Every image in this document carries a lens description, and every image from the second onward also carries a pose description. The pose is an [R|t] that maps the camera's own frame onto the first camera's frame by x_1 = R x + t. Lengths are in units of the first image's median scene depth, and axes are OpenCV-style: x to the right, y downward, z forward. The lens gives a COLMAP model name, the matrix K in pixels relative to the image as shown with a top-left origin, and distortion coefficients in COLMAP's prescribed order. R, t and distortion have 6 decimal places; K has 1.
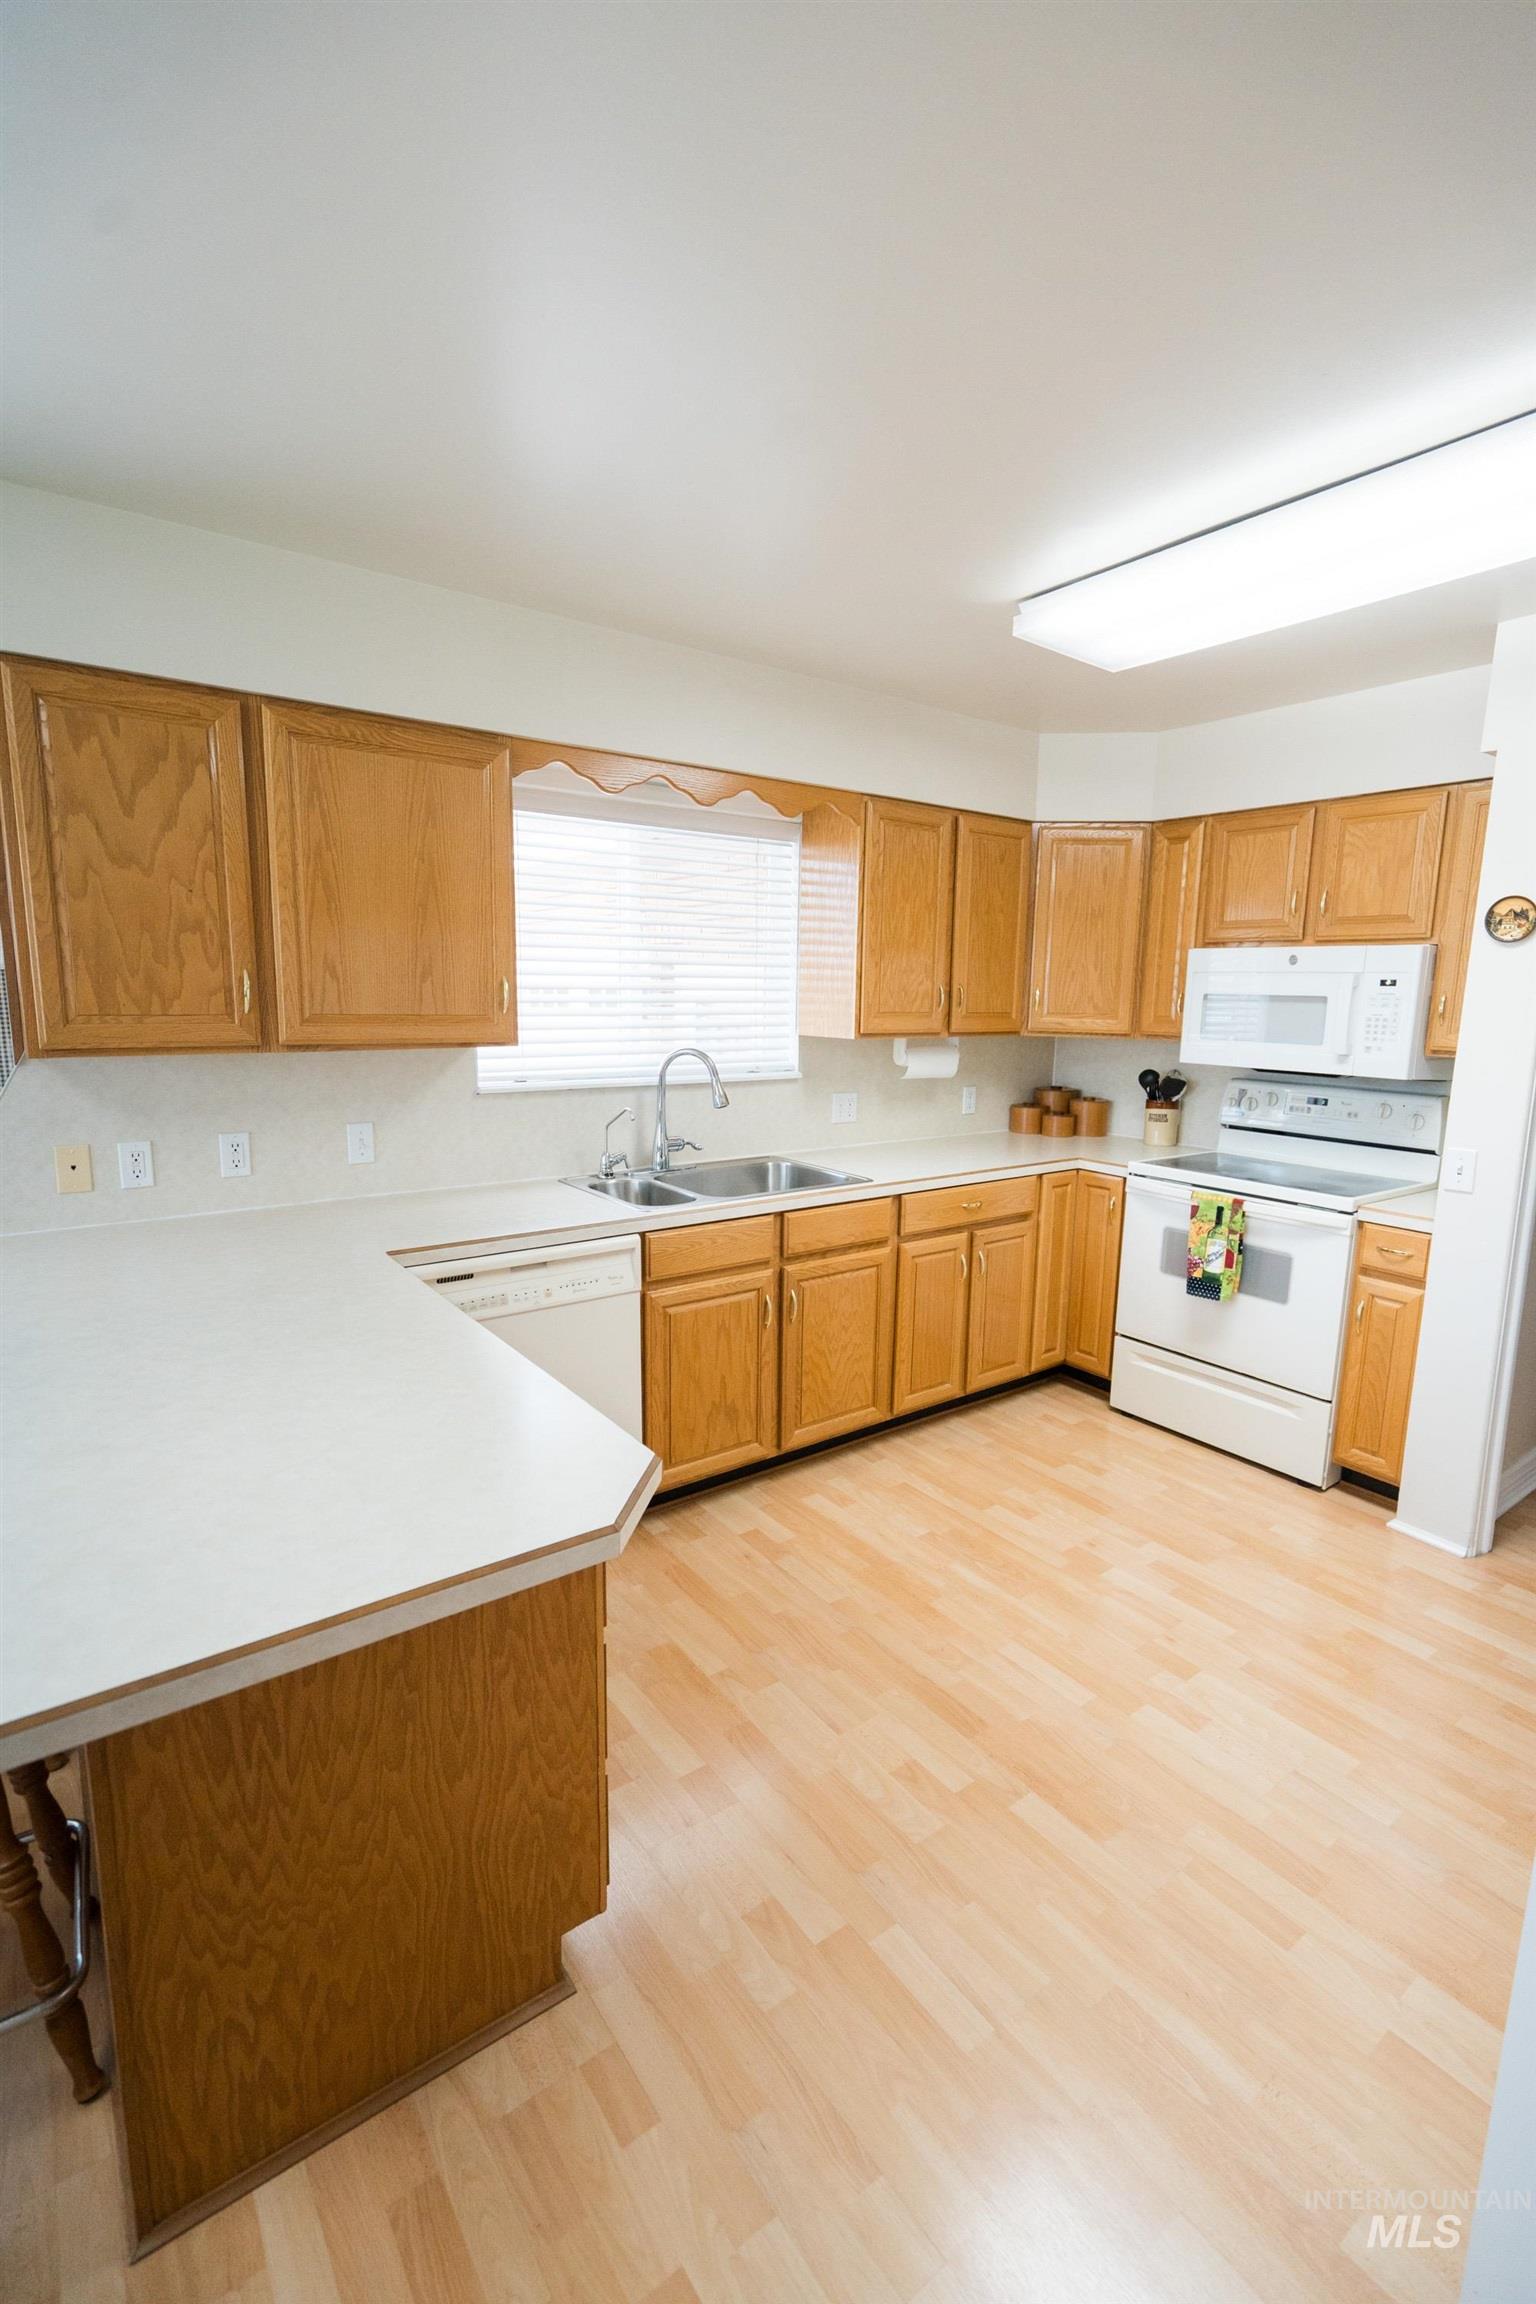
lens RADIAL K [[1033.3, 0, 773.3], [0, 1033.3, 1153.4], [0, 0, 1]] dist [-0.002607, 0.000720]
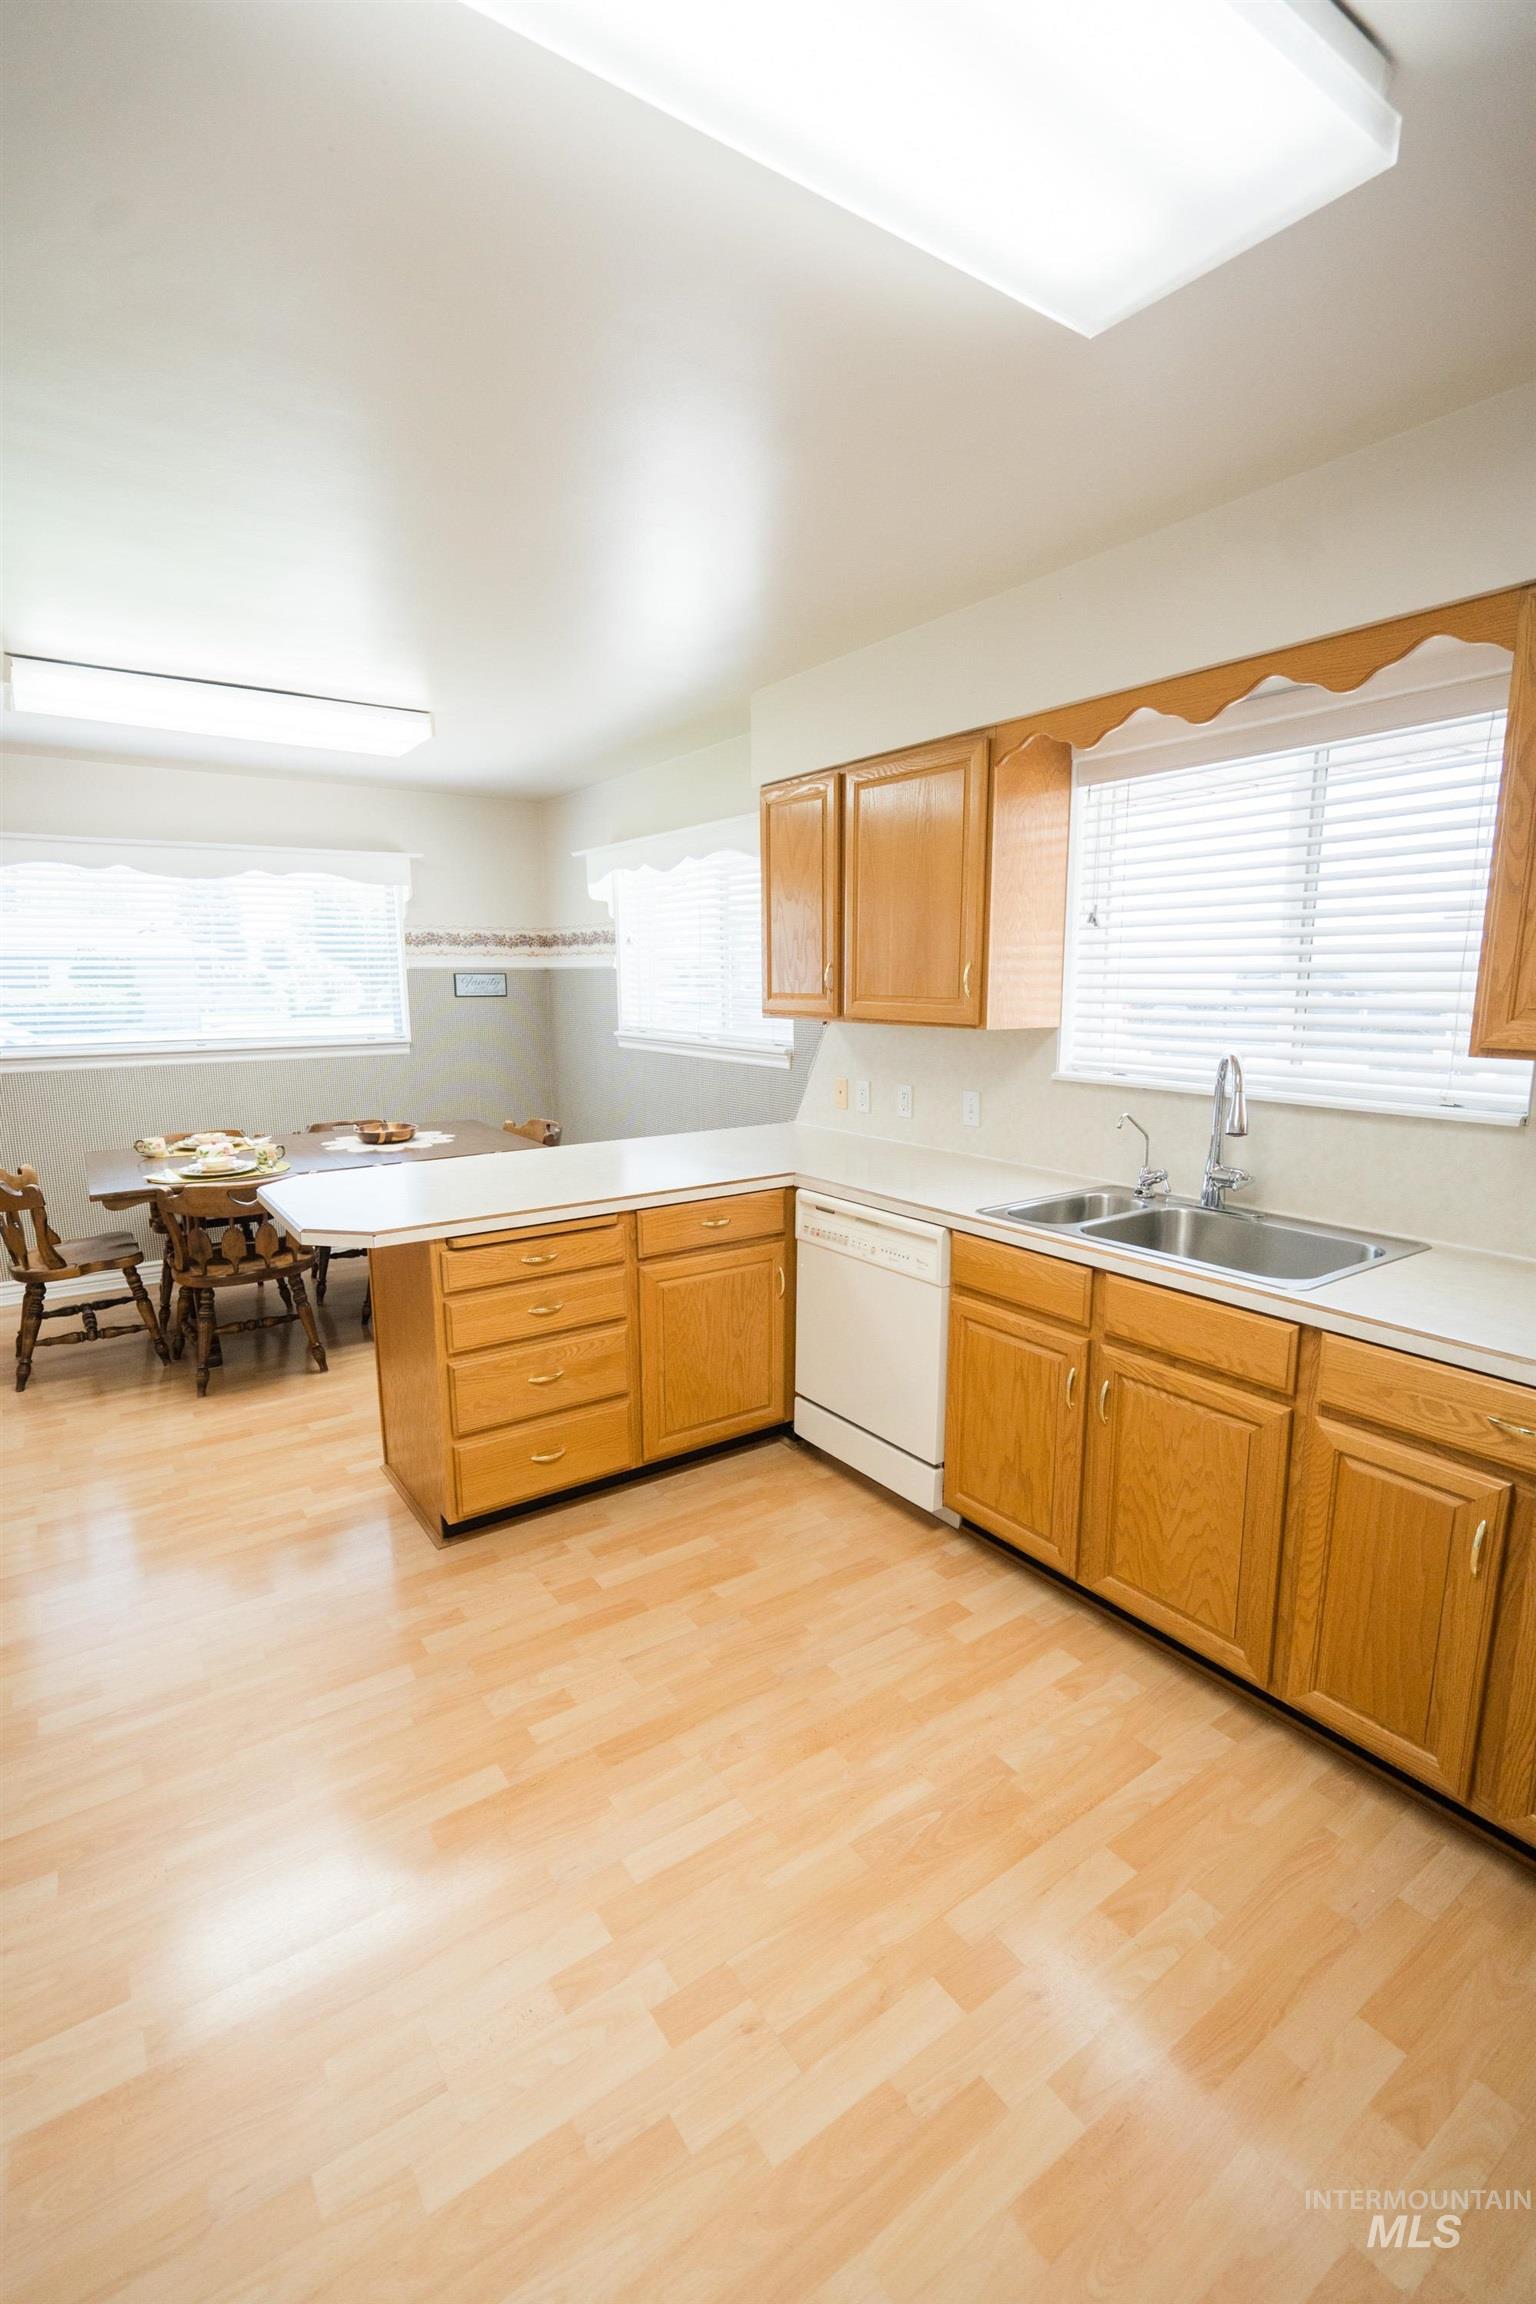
lens RADIAL K [[1033.3, 0, 778.6], [0, 1033.3, 1160.5], [0, 0, 1]] dist [-0.002607, 0.000720]
pose [[-0.022392, 0.161022, -0.986697, 0.866750], [-0.157131, 0.974111, 0.162534, -0.122501], [0.987324, 0.158680, 0.003490, 0.897363]]
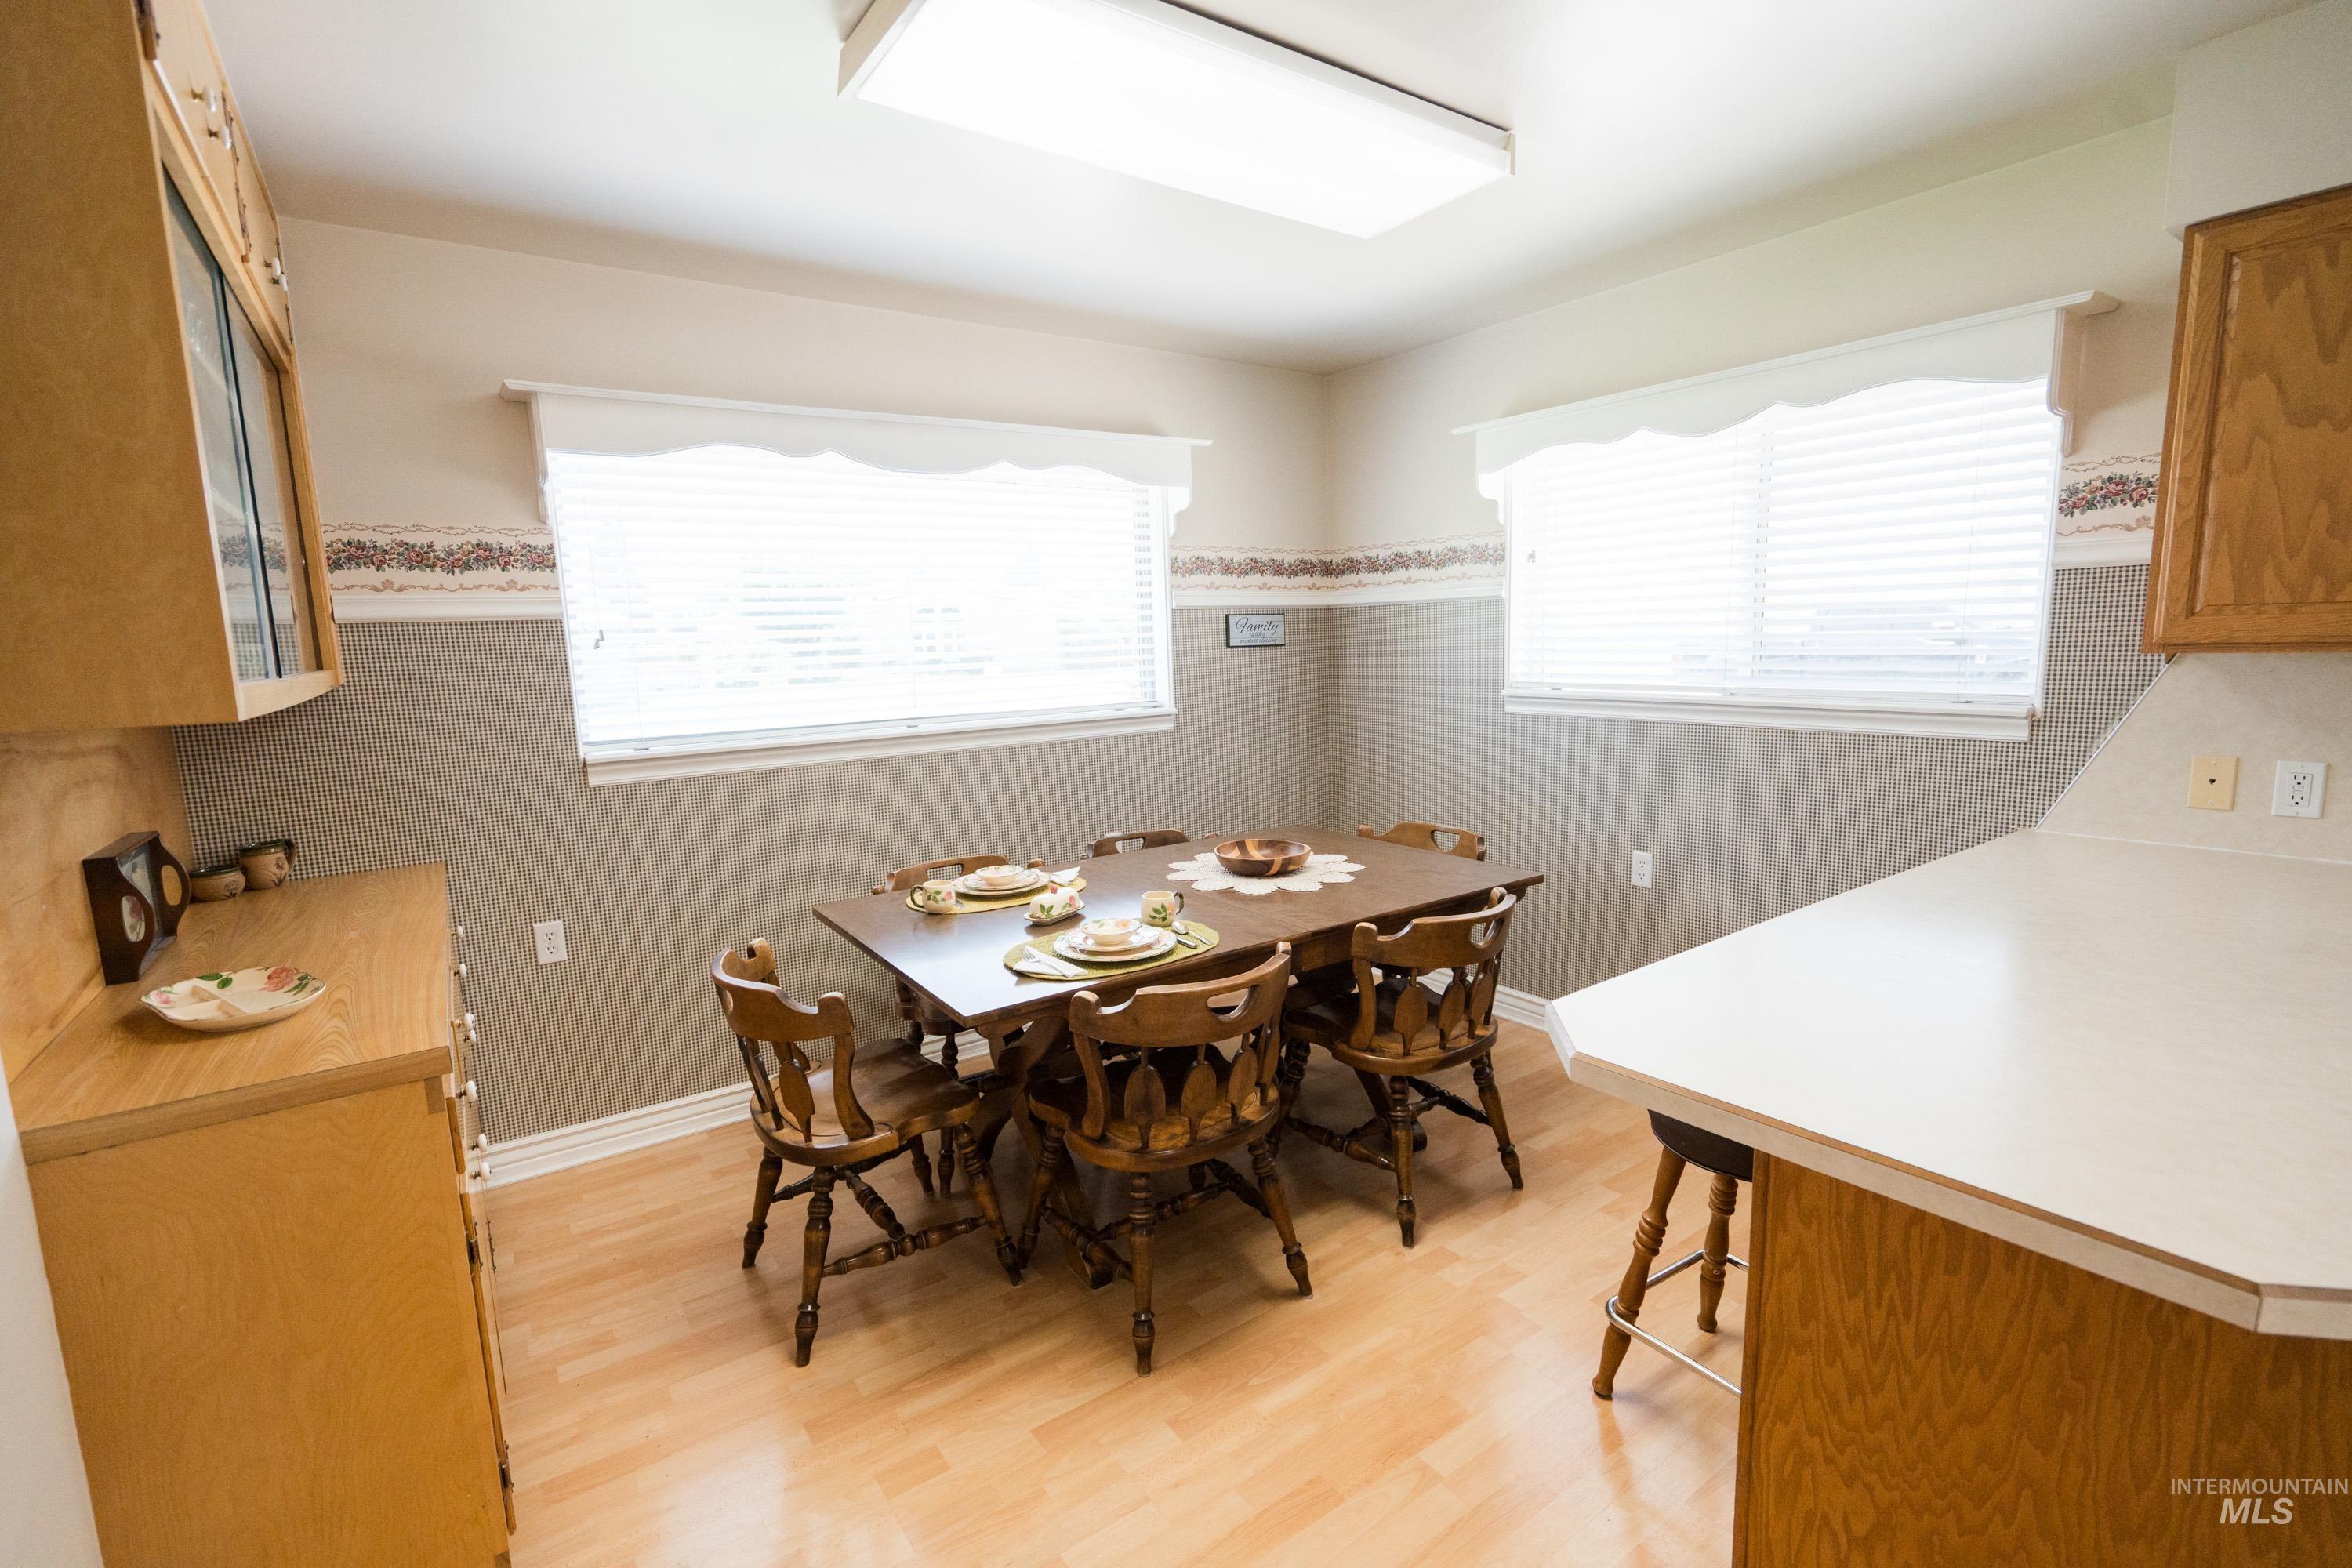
lens RADIAL K [[1054.8, 0, 1169.5], [0, 1054.8, 783.3], [0, 0, 1]] dist [-0.002607, 0.000720]
pose [[-0.025535, 0.124193, -0.991929, 0.242463], [-0.129937, 0.983423, 0.126473, 0.017124], [0.991193, 0.132118, -0.008975, 0.113060]]
